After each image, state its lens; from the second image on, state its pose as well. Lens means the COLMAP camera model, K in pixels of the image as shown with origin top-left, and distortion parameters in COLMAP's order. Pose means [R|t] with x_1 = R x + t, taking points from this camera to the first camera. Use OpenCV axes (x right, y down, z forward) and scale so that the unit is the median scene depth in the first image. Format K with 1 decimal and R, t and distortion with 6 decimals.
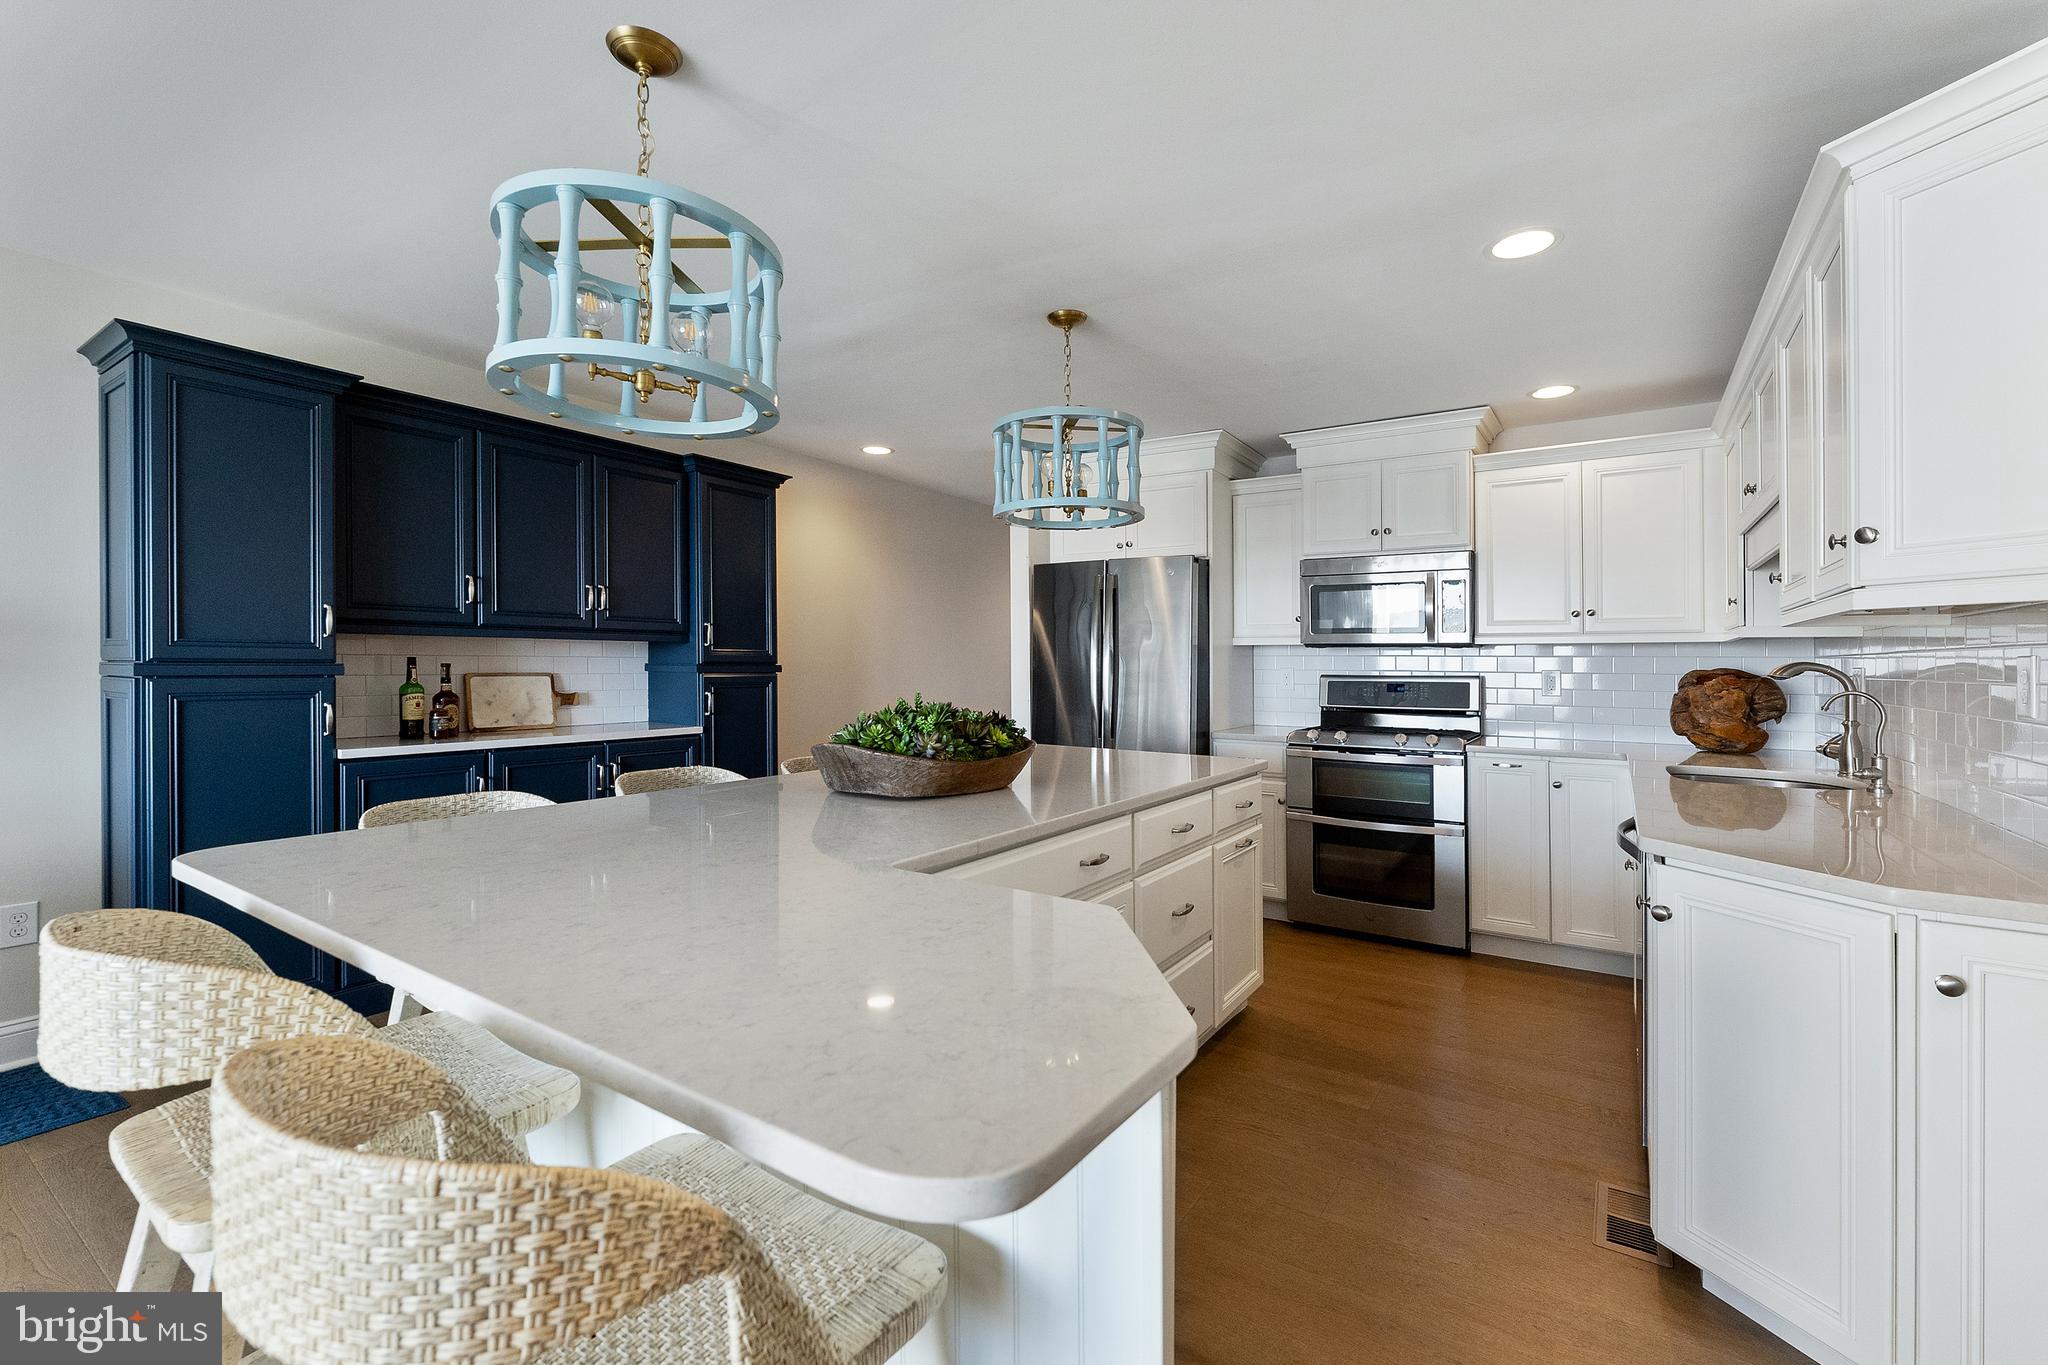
lens RADIAL K [[854.5, 0, 1028.9], [0, 854.5, 642.6], [0, 0, 1]] dist [-0.000506, -0.000217]
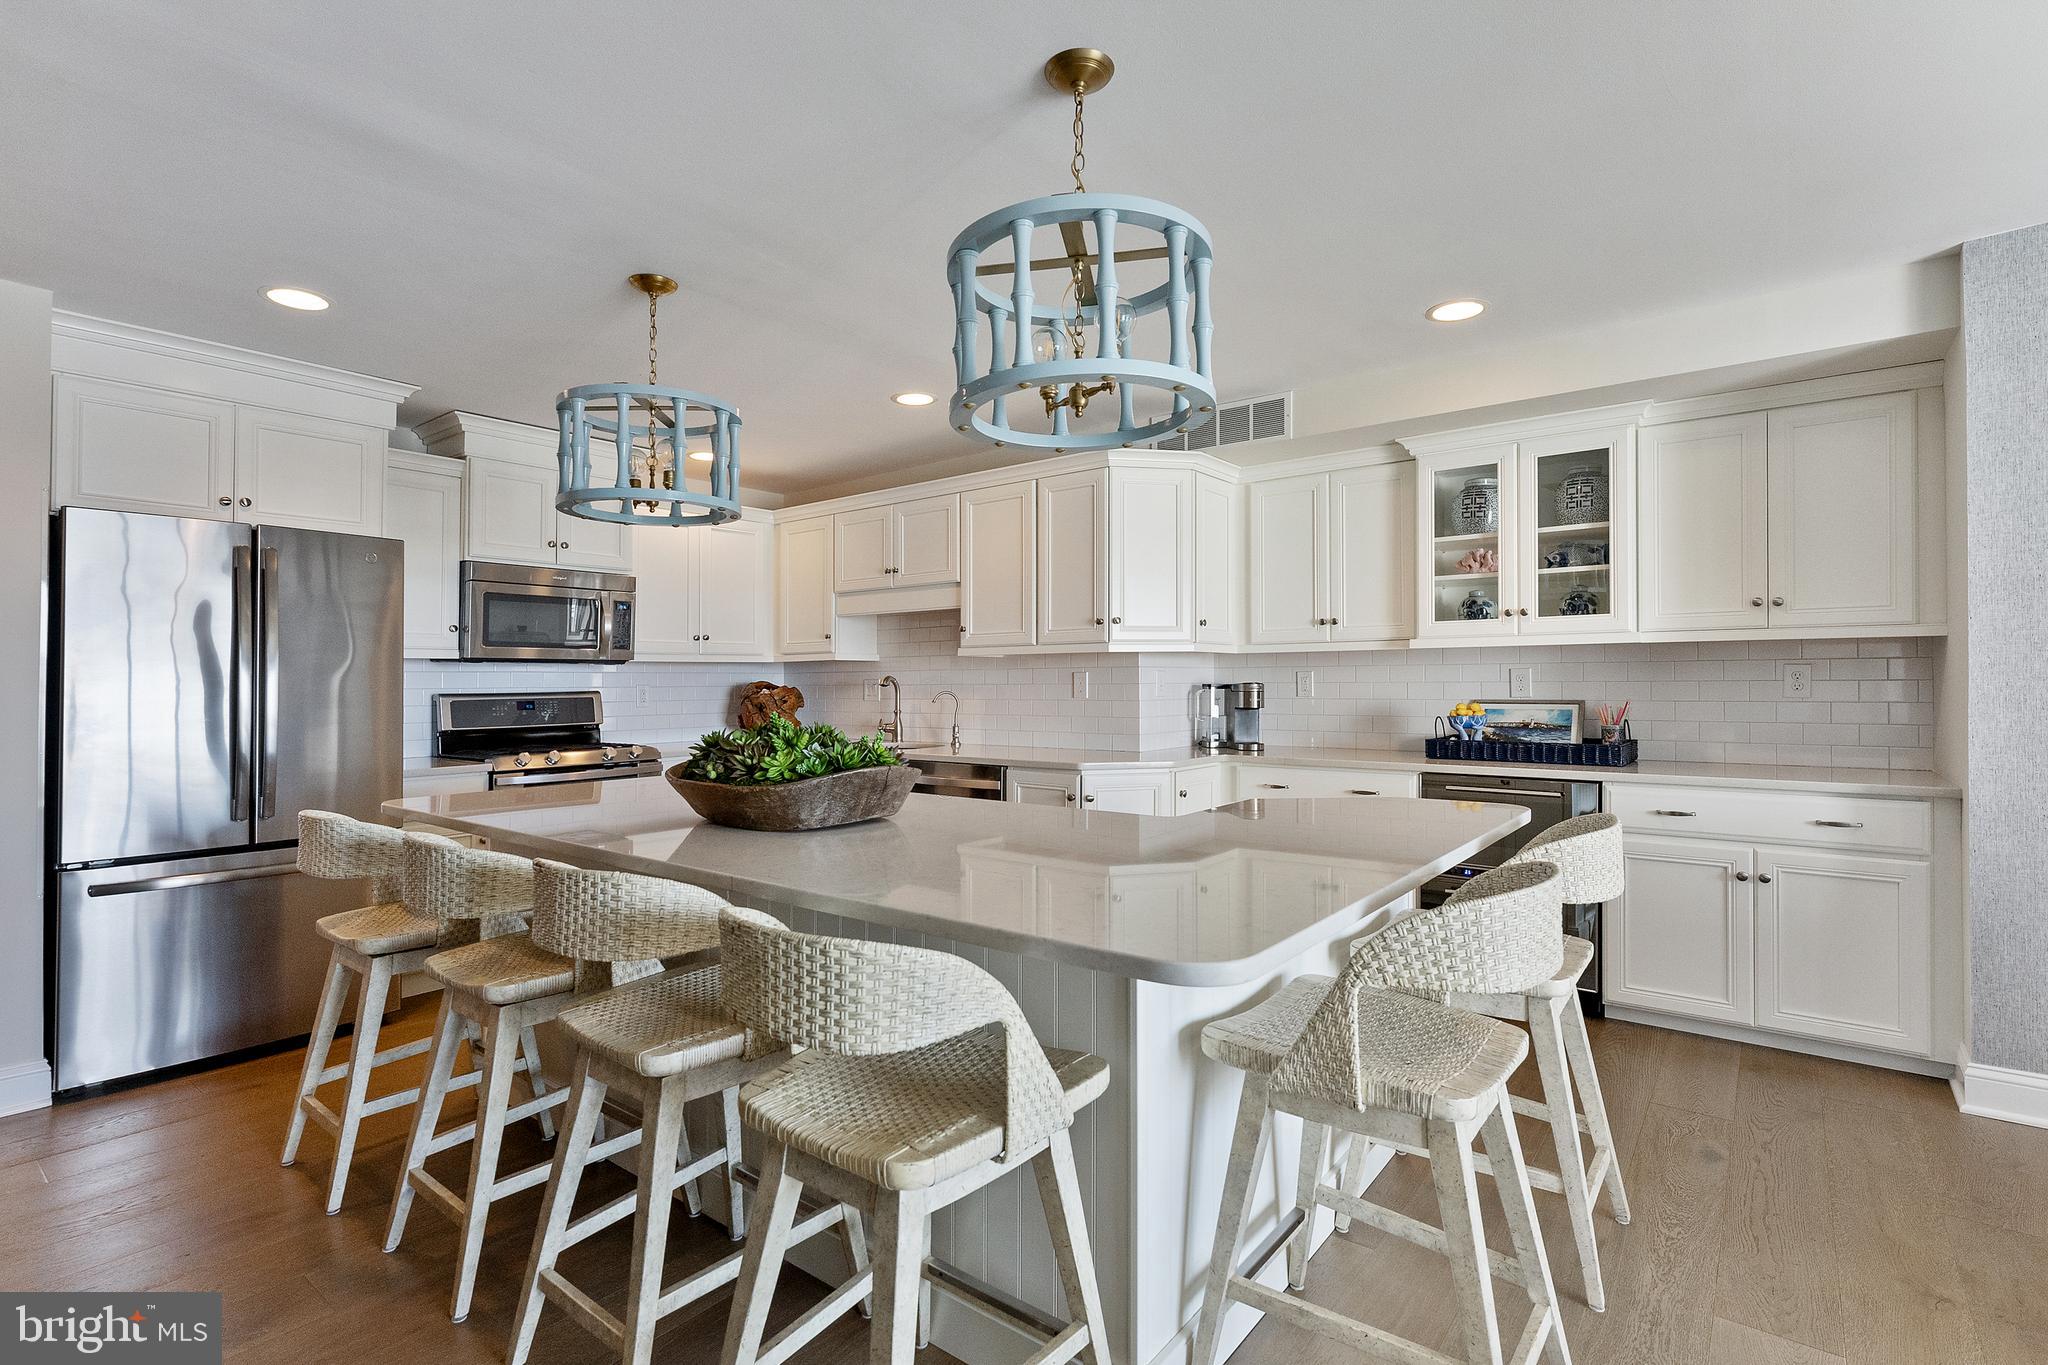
lens RADIAL K [[940.7, 0, 1008.1], [0, 940.7, 660.7], [0, 0, 1]] dist [-0.019258, -0.000072]
pose [[0.077306, 0.013045, 0.996922, -0.651477], [-0.014504, 0.999823, -0.011958, 0.008484], [-0.996902, -0.013535, 0.077482, 0.437888]]
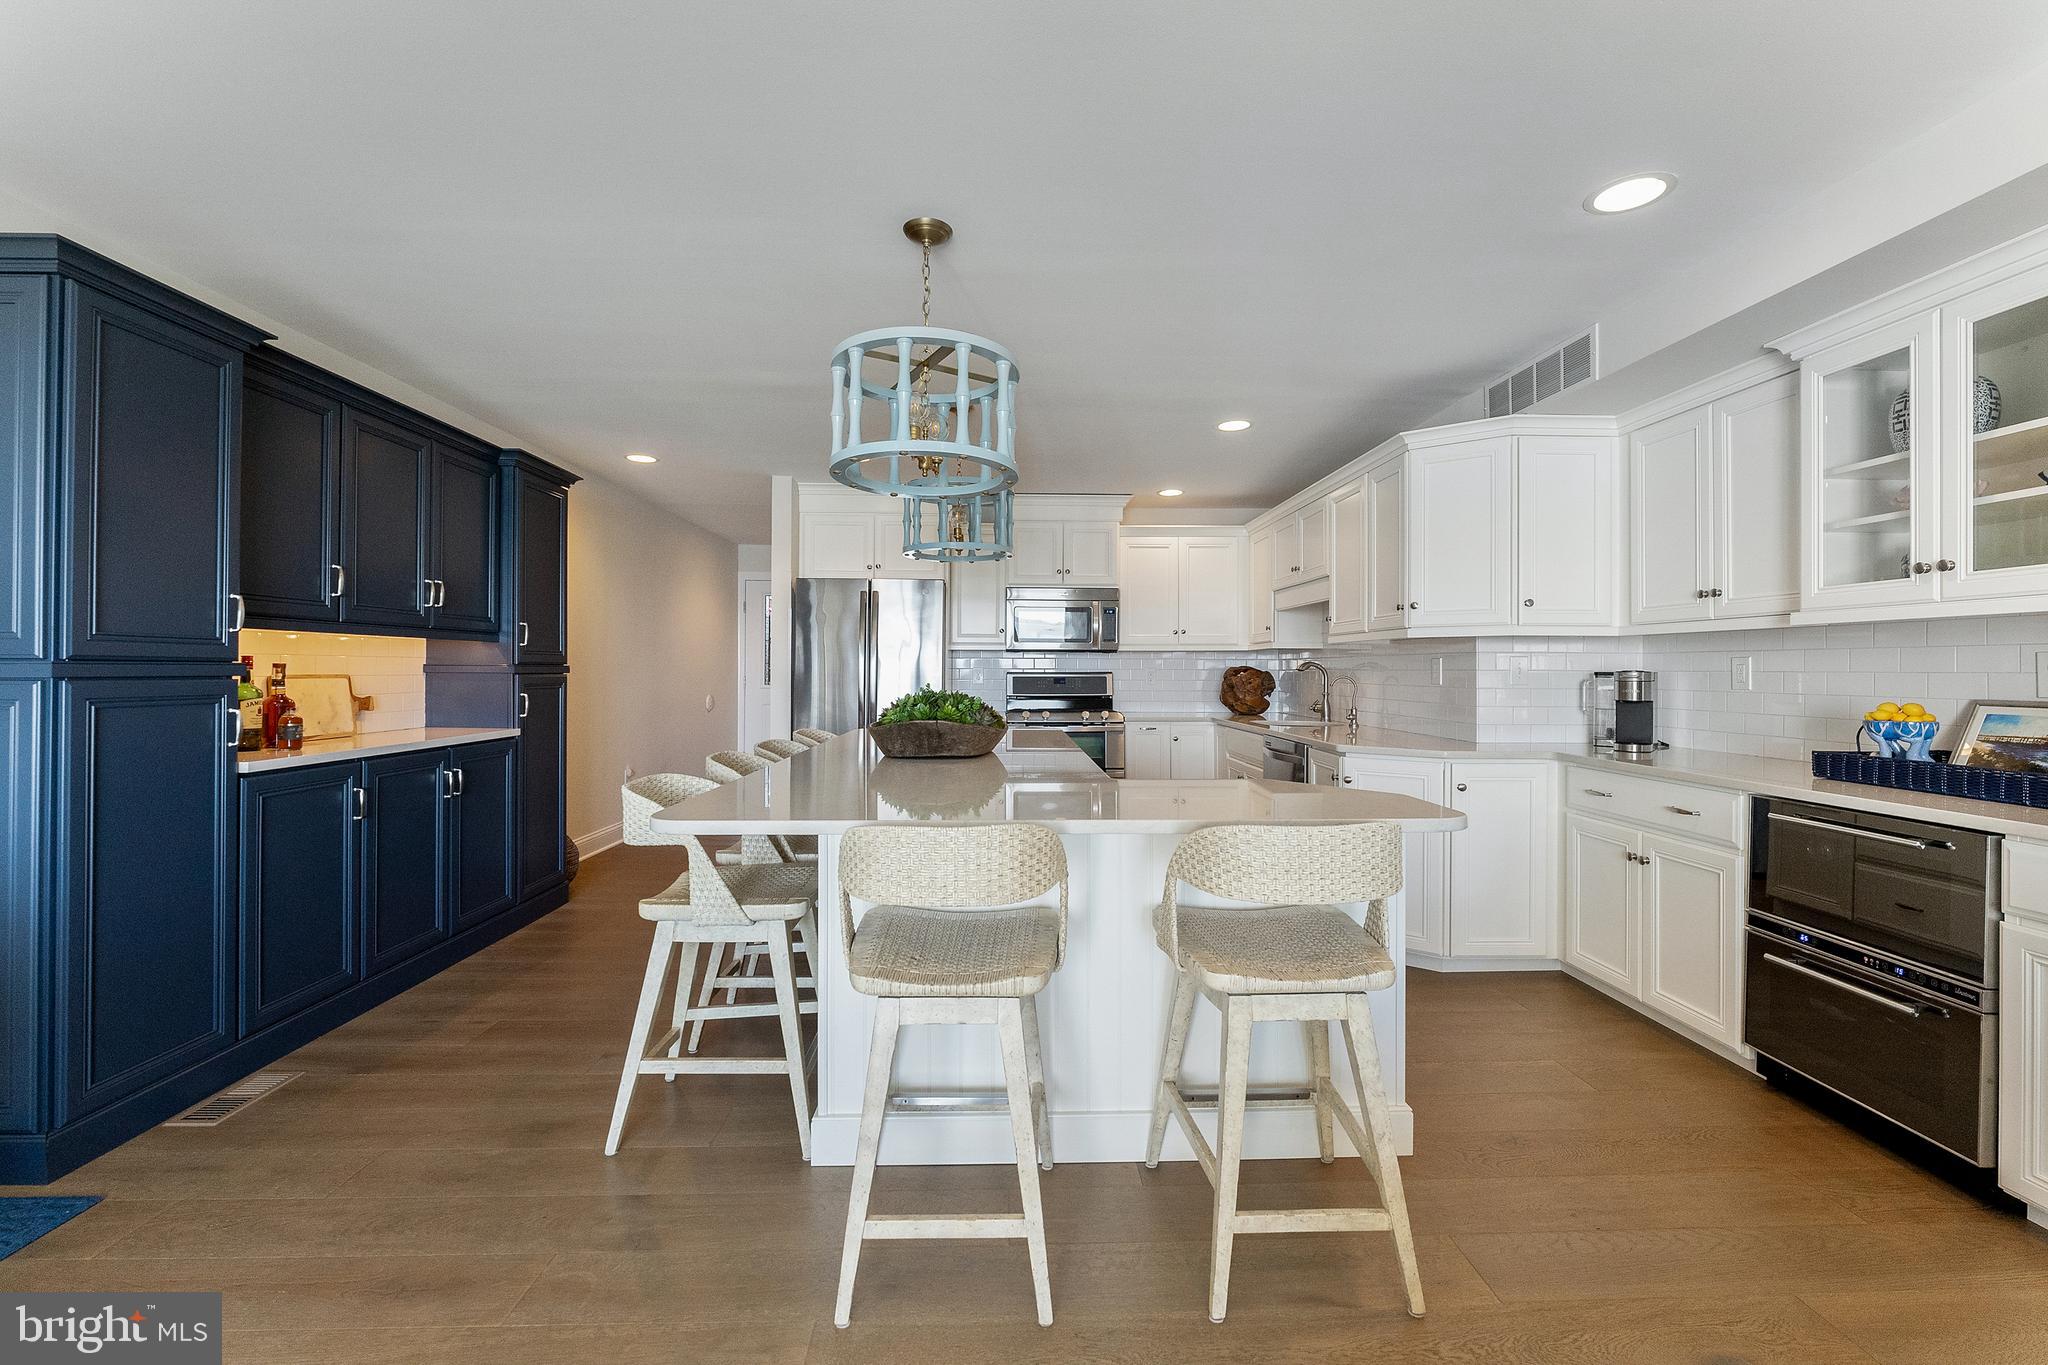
lens RADIAL K [[833.8, 0, 1009.3], [0, 833.8, 649.5], [0, 0, 1]] dist [-0.003270, -0.000505]
pose [[0.822826, 0.008814, 0.568225, -0.490358], [-0.010182, 0.999948, -0.000766, 0.002790], [-0.568202, -0.005156, 0.822873, -0.101616]]
